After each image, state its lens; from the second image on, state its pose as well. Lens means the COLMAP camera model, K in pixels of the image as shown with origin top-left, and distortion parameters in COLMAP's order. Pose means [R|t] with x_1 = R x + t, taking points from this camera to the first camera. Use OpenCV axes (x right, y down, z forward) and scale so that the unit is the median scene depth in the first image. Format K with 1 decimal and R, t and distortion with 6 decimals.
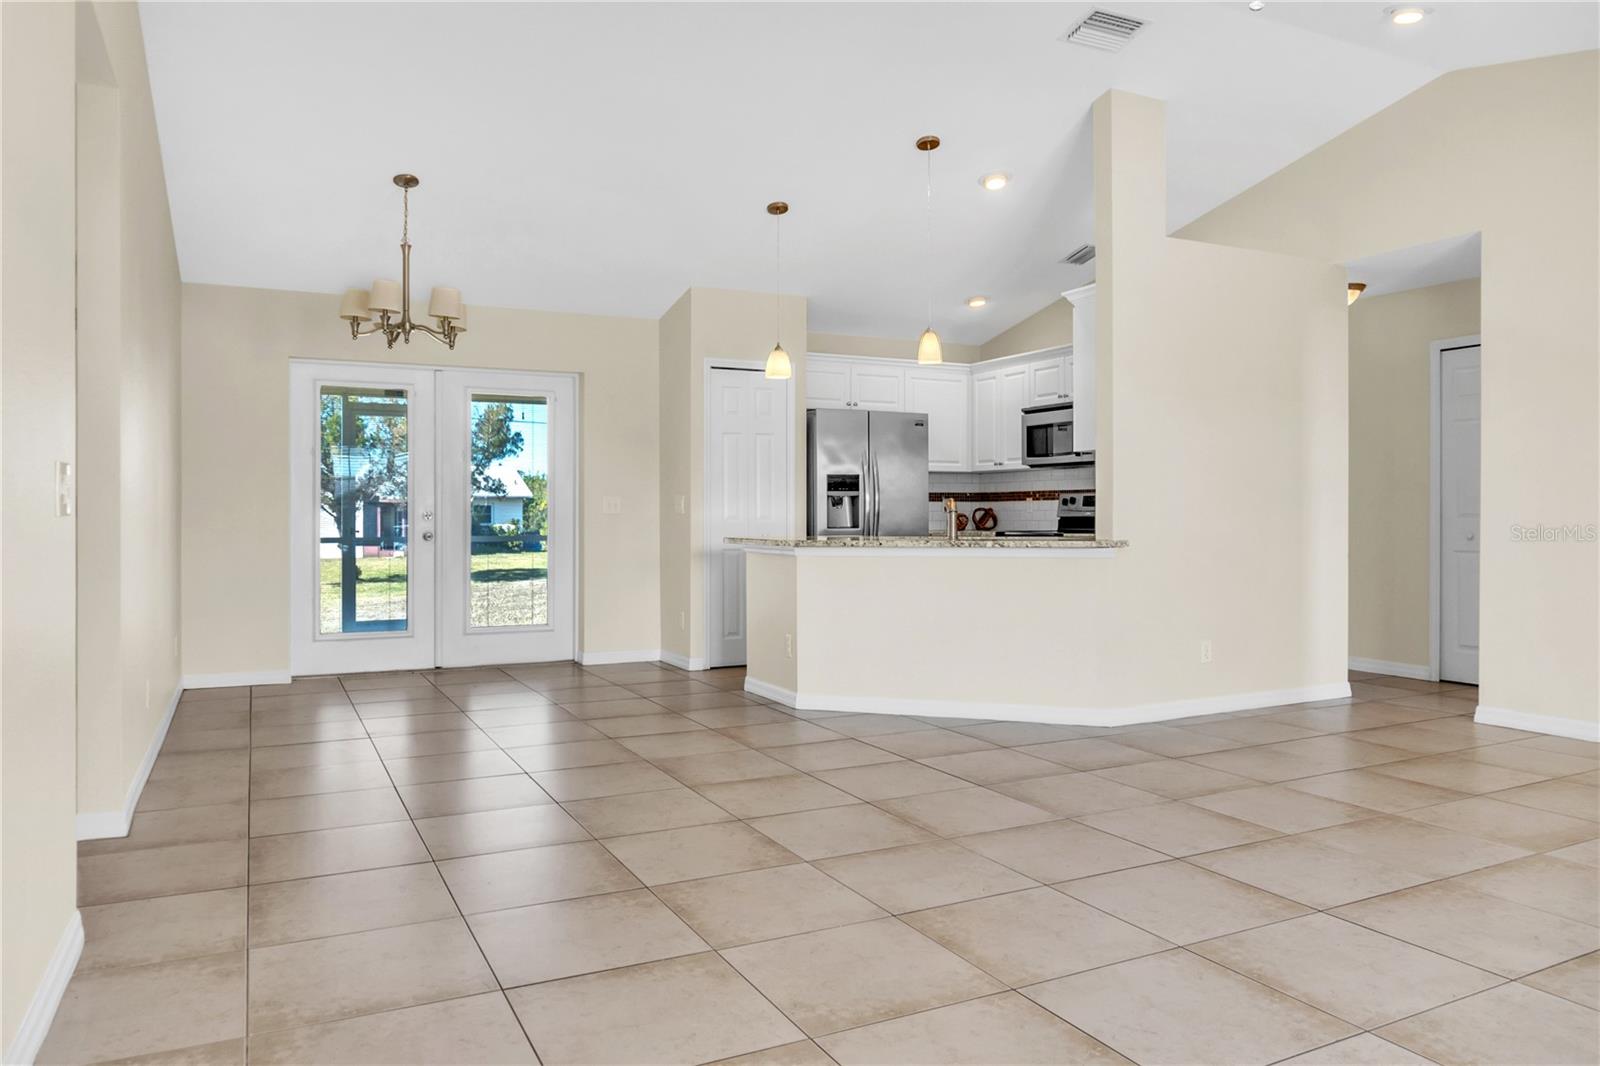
lens RADIAL K [[1131.1, 0, 809.9], [0, 1131.1, 589.5], [0, 0, 1]] dist [-0.020560, 0.000023]
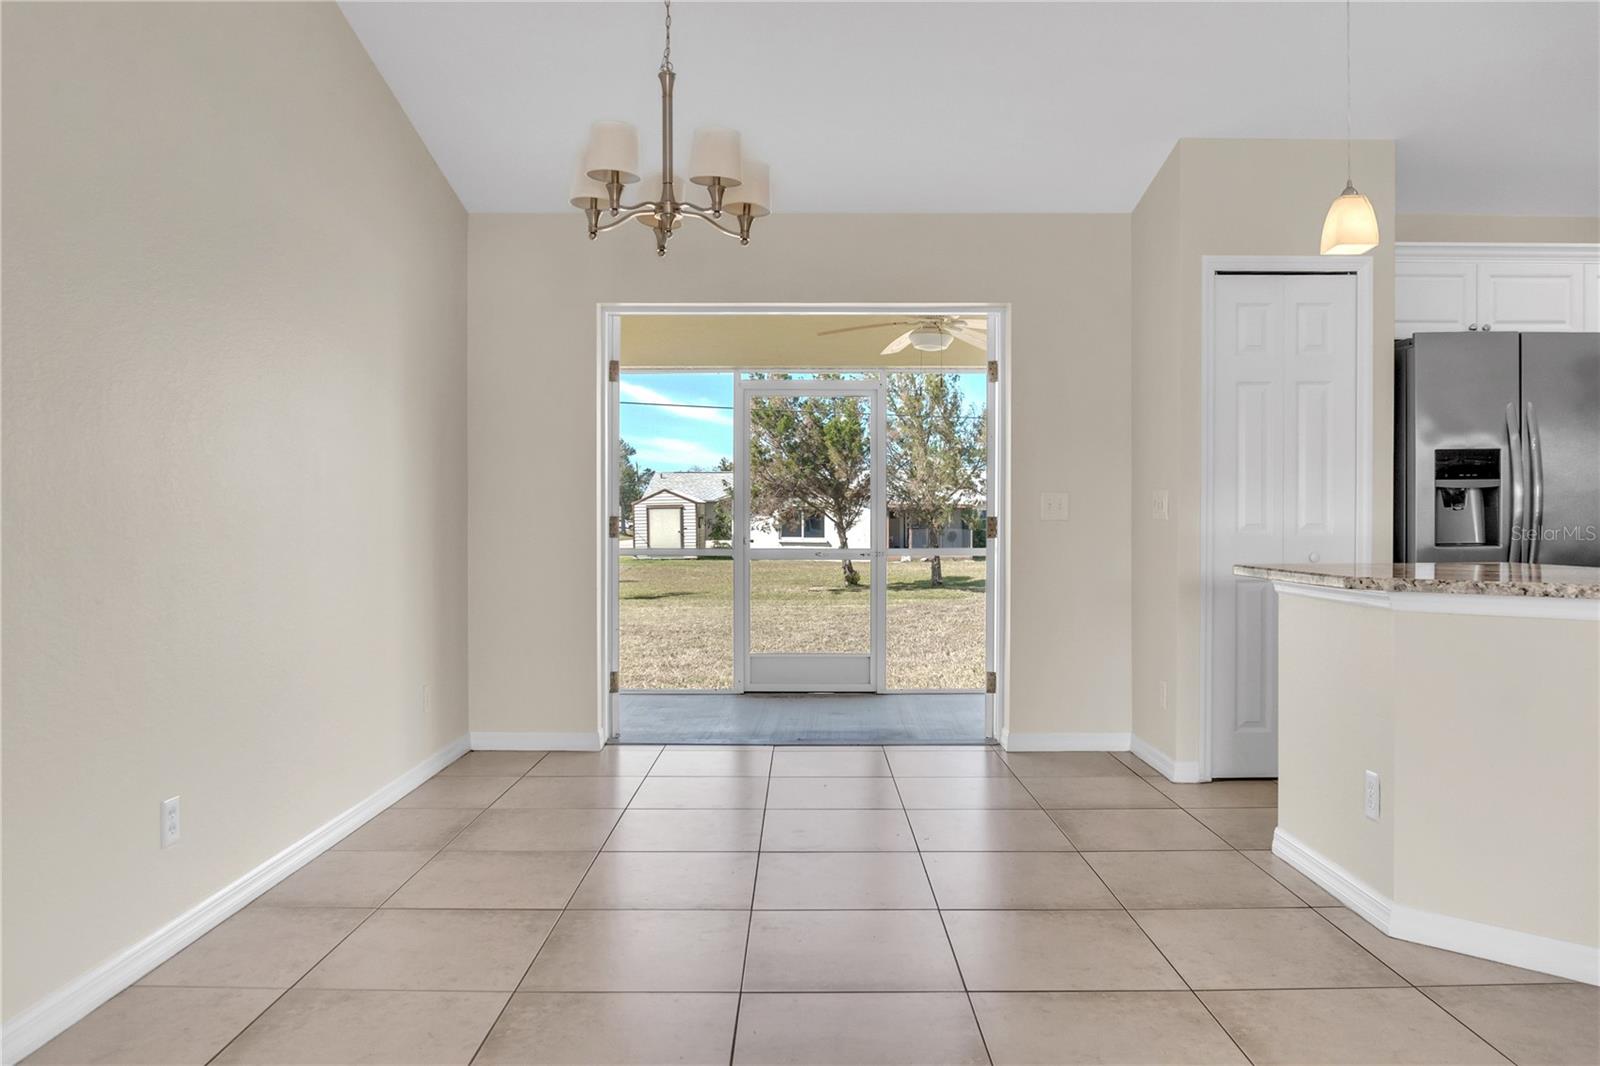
lens RADIAL K [[1131.1, 0, 807.4], [0, 1131.1, 536.7], [0, 0, 1]] dist [-0.020560, 0.000023]
pose [[0.899509, 0.005314, -0.436869, -0.020668], [-0.027492, 0.998633, -0.044459, -0.025306], [0.436035, 0.052002, 0.898426, 0.363735]]
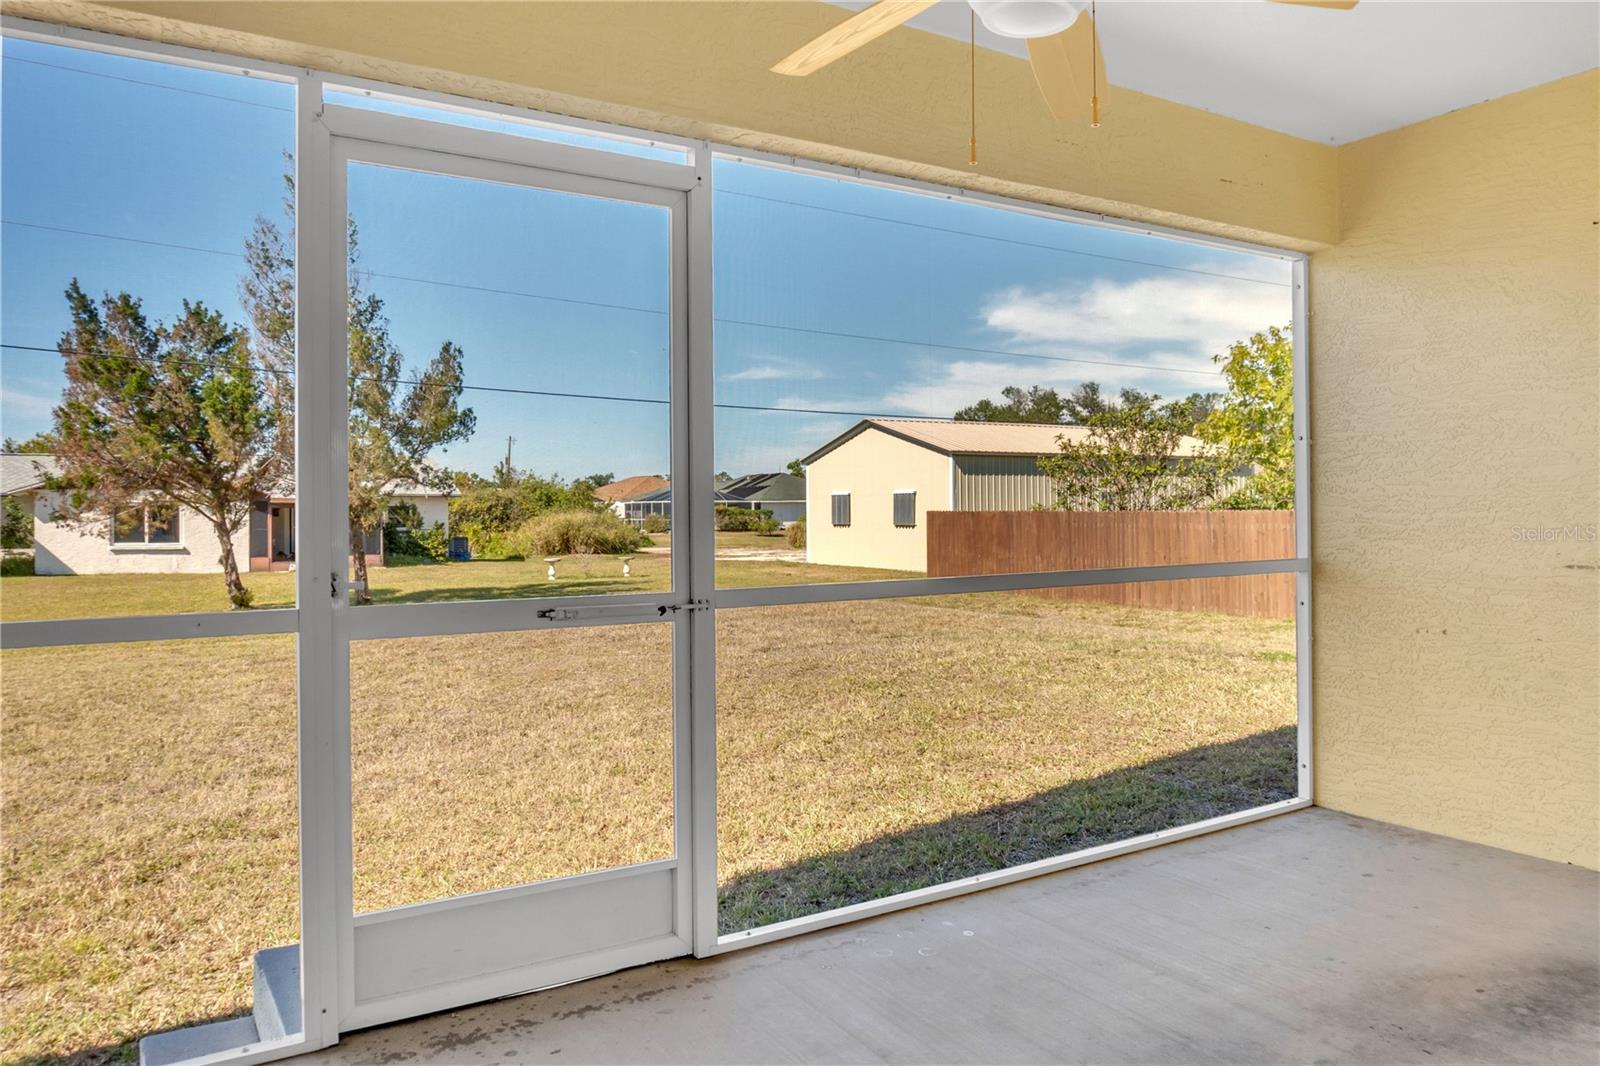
lens RADIAL K [[1131.1, 0, 841.8], [0, 1131.1, 543.2], [0, 0, 1]] dist [-0.020560, 0.000023]
pose [[0.993240, -0.012466, 0.115408, -0.407494], [0.017130, 0.999072, -0.039511, -0.059472], [-0.114809, 0.041221, 0.992532, 0.923721]]
